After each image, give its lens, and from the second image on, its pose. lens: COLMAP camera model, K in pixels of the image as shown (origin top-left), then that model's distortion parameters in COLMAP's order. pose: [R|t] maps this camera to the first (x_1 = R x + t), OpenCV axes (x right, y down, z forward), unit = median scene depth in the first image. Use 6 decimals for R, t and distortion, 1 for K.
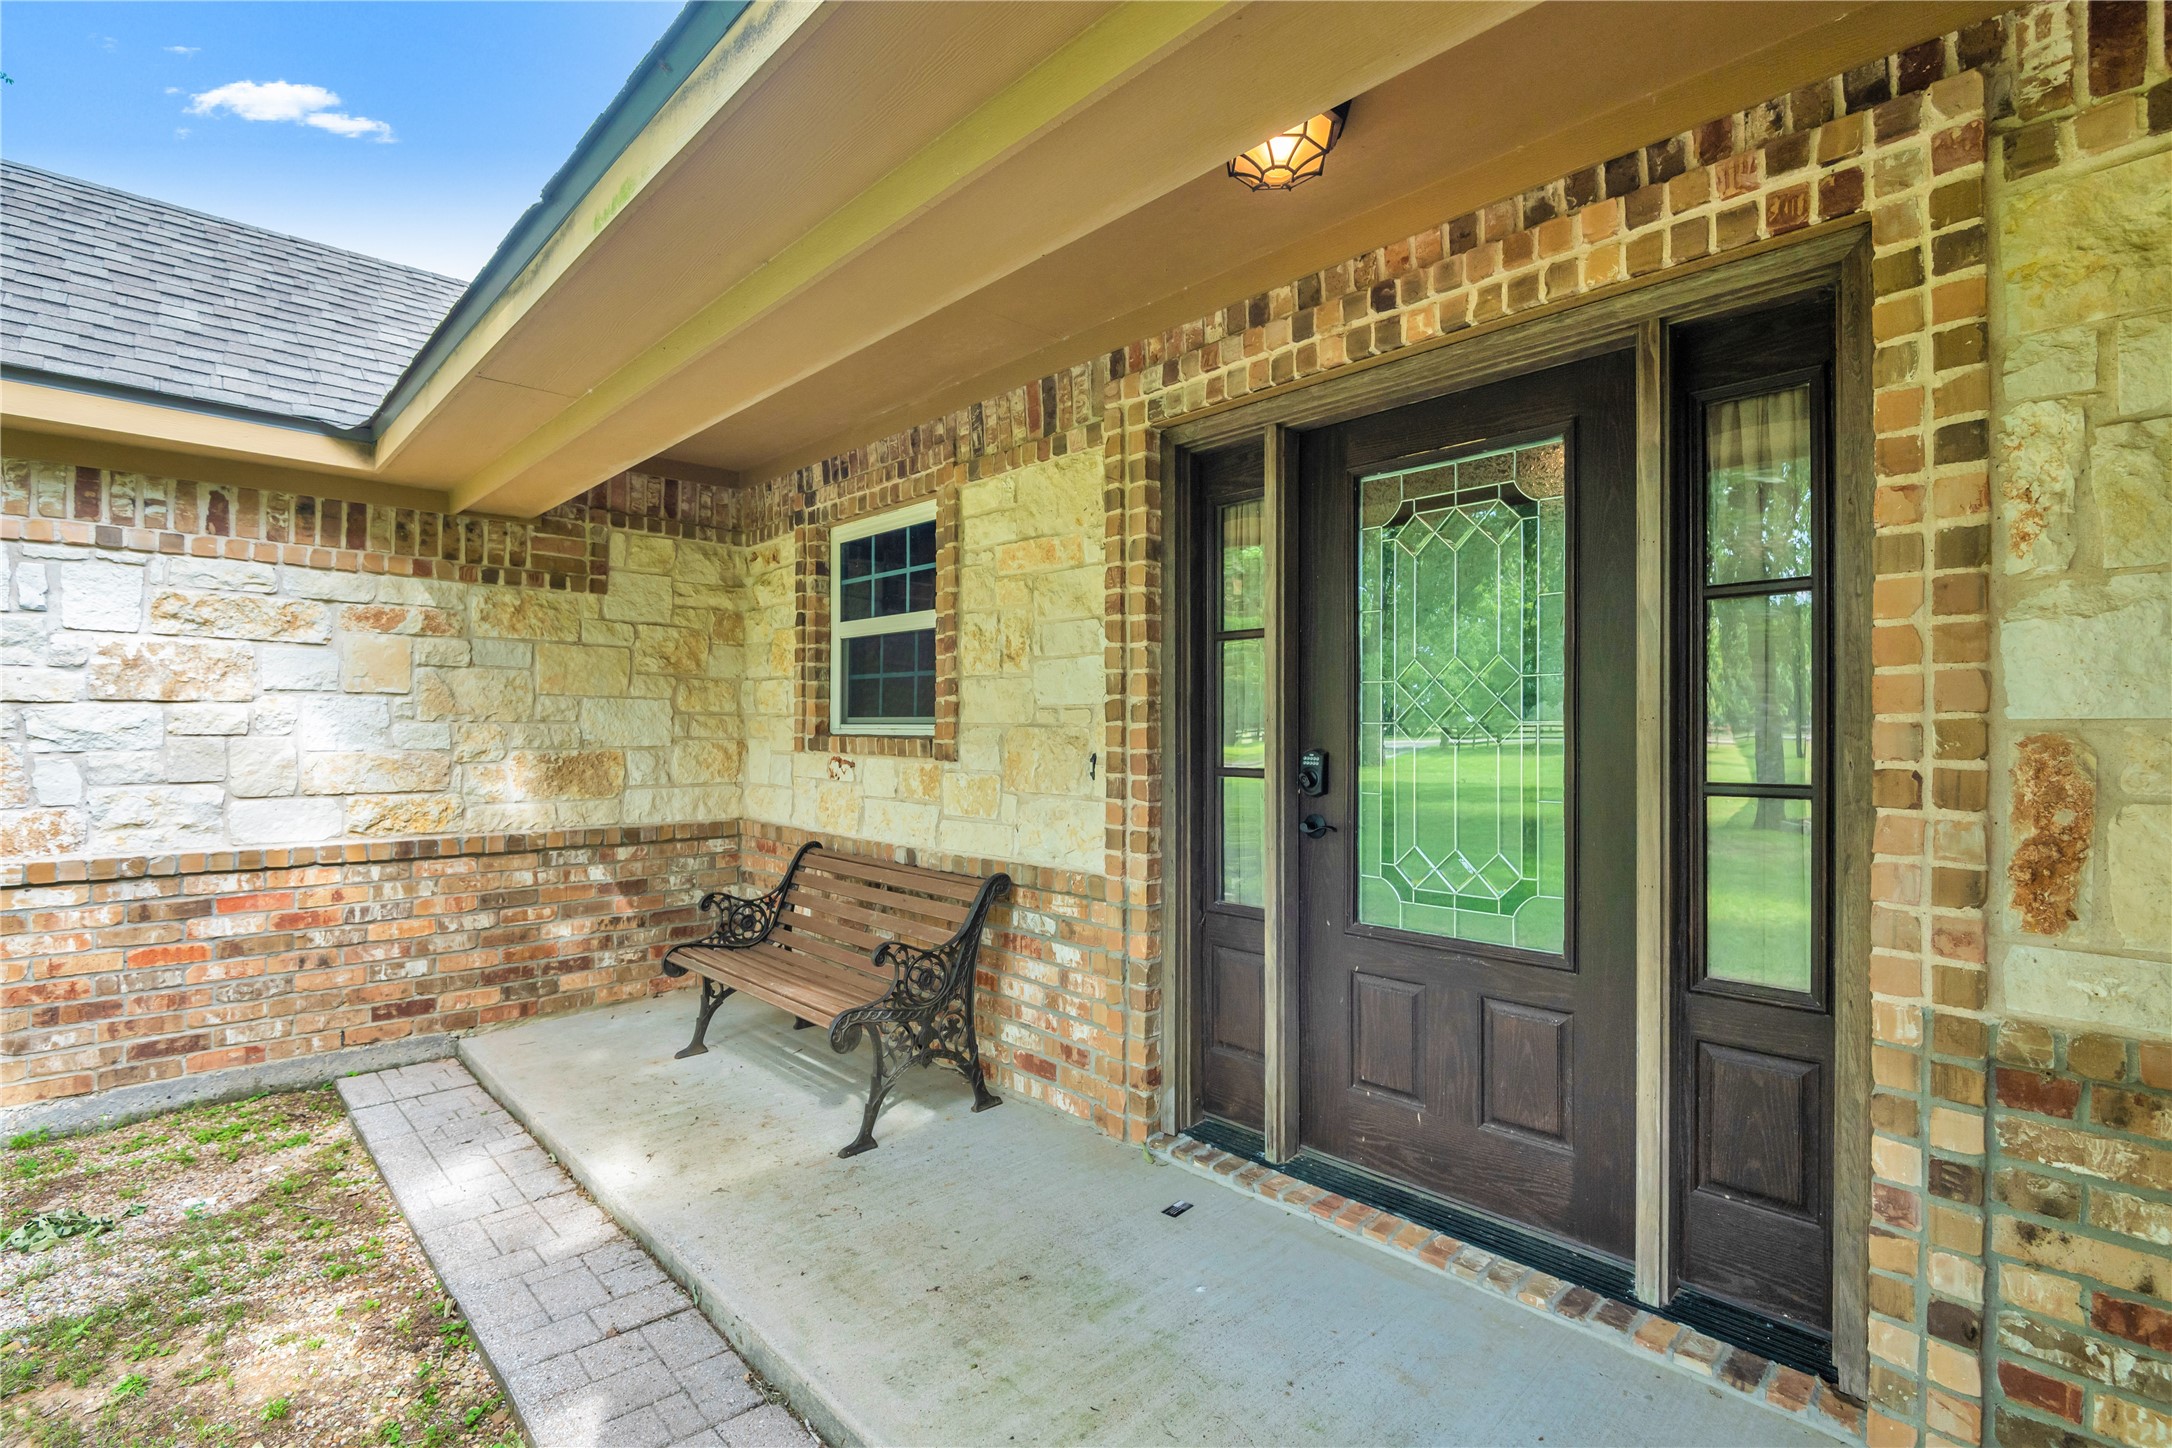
lens RADIAL K [[997.9, 0, 1089.2], [0, 997.9, 737.2], [0, 0, 1]] dist [0.001277, -0.000511]
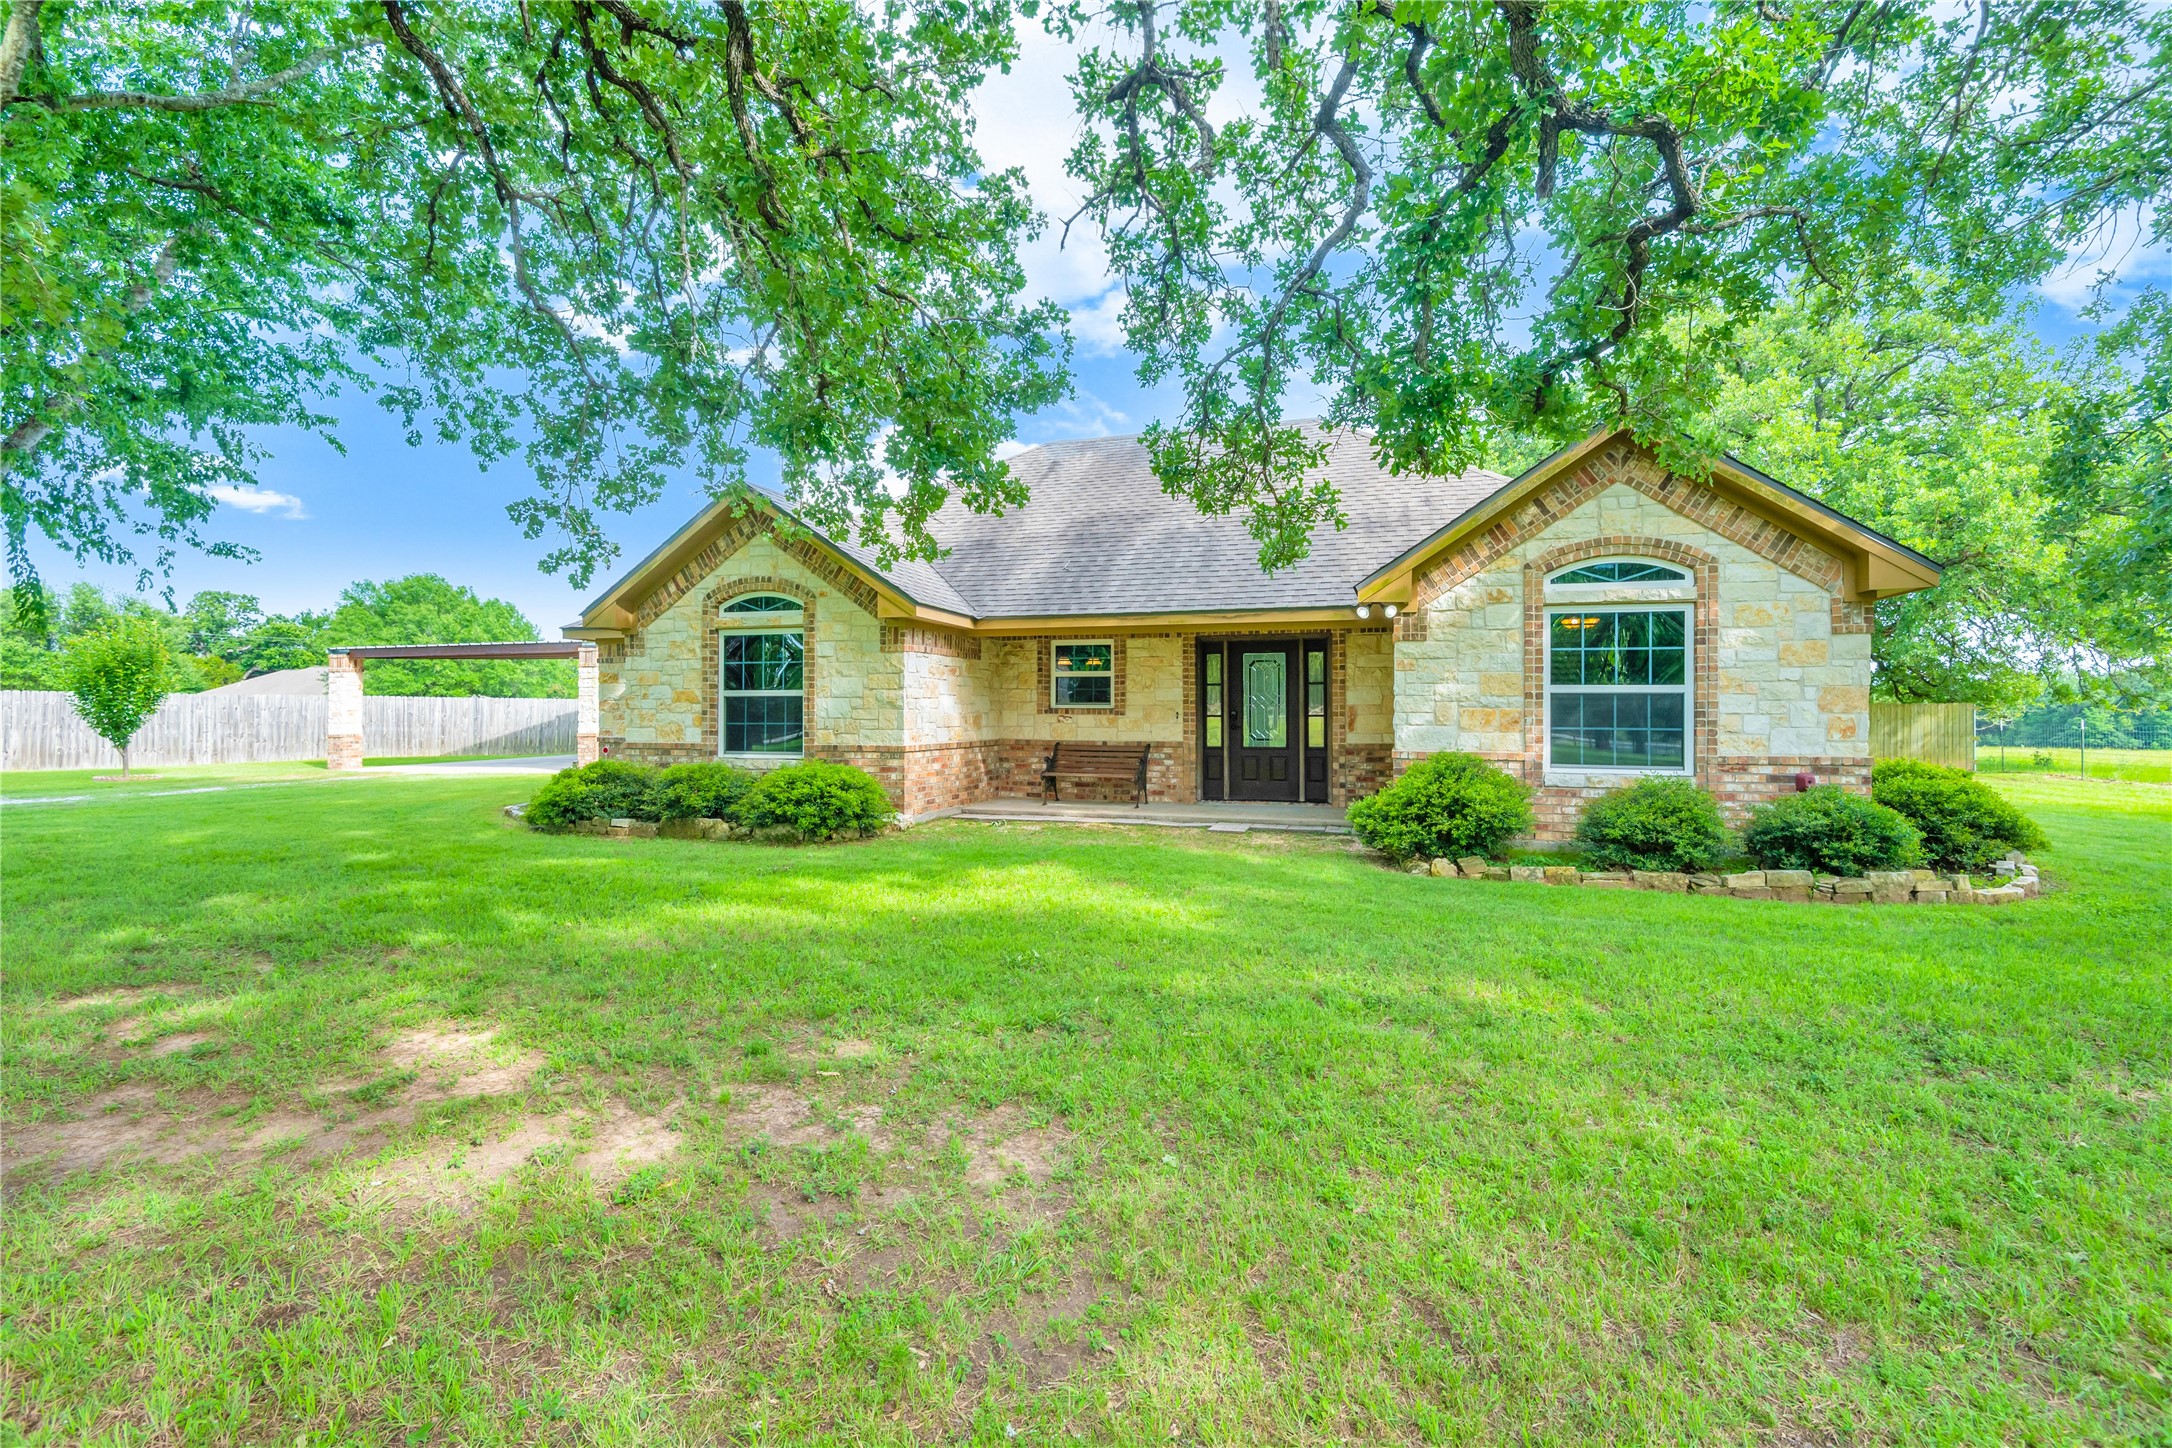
lens RADIAL K [[997.9, 0, 1086.1], [0, 997.9, 713.0], [0, 0, 1]] dist [0.001277, -0.000511]
pose [[0.875644, -0.002898, 0.482948, -2.157324], [0.006903, 0.999955, -0.006515, 0.041466], [-0.482908, 0.009038, 0.875625, -2.255208]]
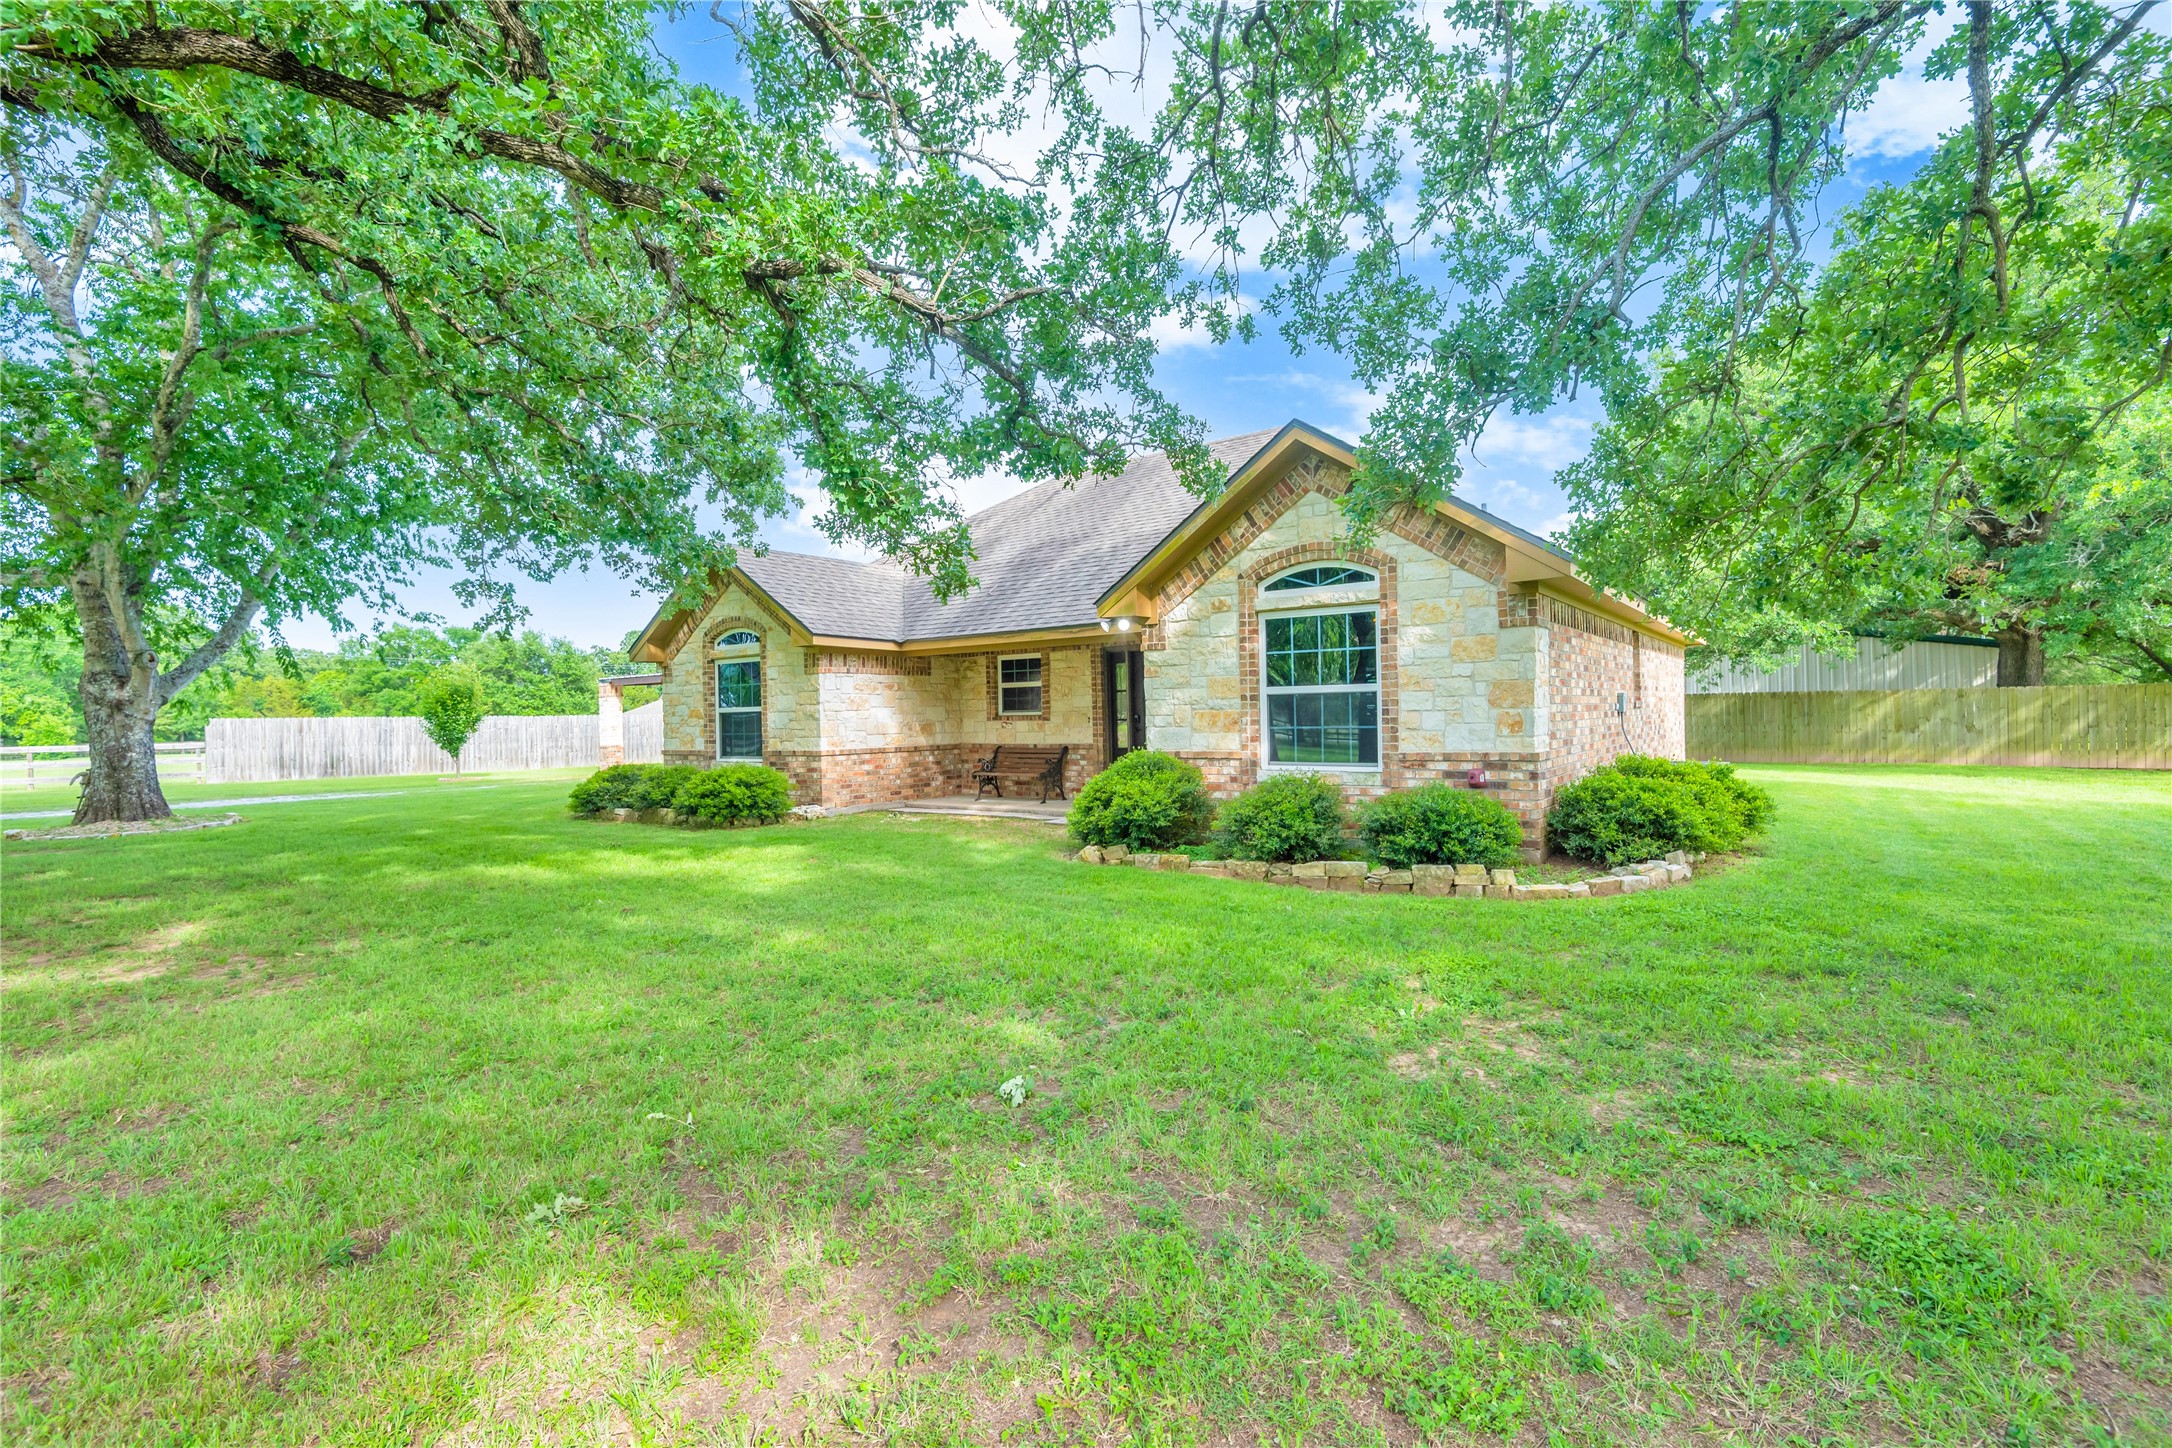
lens RADIAL K [[997.9, 0, 1099.8], [0, 997.9, 720.3], [0, 0, 1]] dist [0.001277, -0.000511]
pose [[0.982009, -0.024697, 0.187211, -0.742452], [0.026390, 0.999630, -0.006556, 0.058295], [-0.186980, 0.011378, 0.982298, -3.222124]]
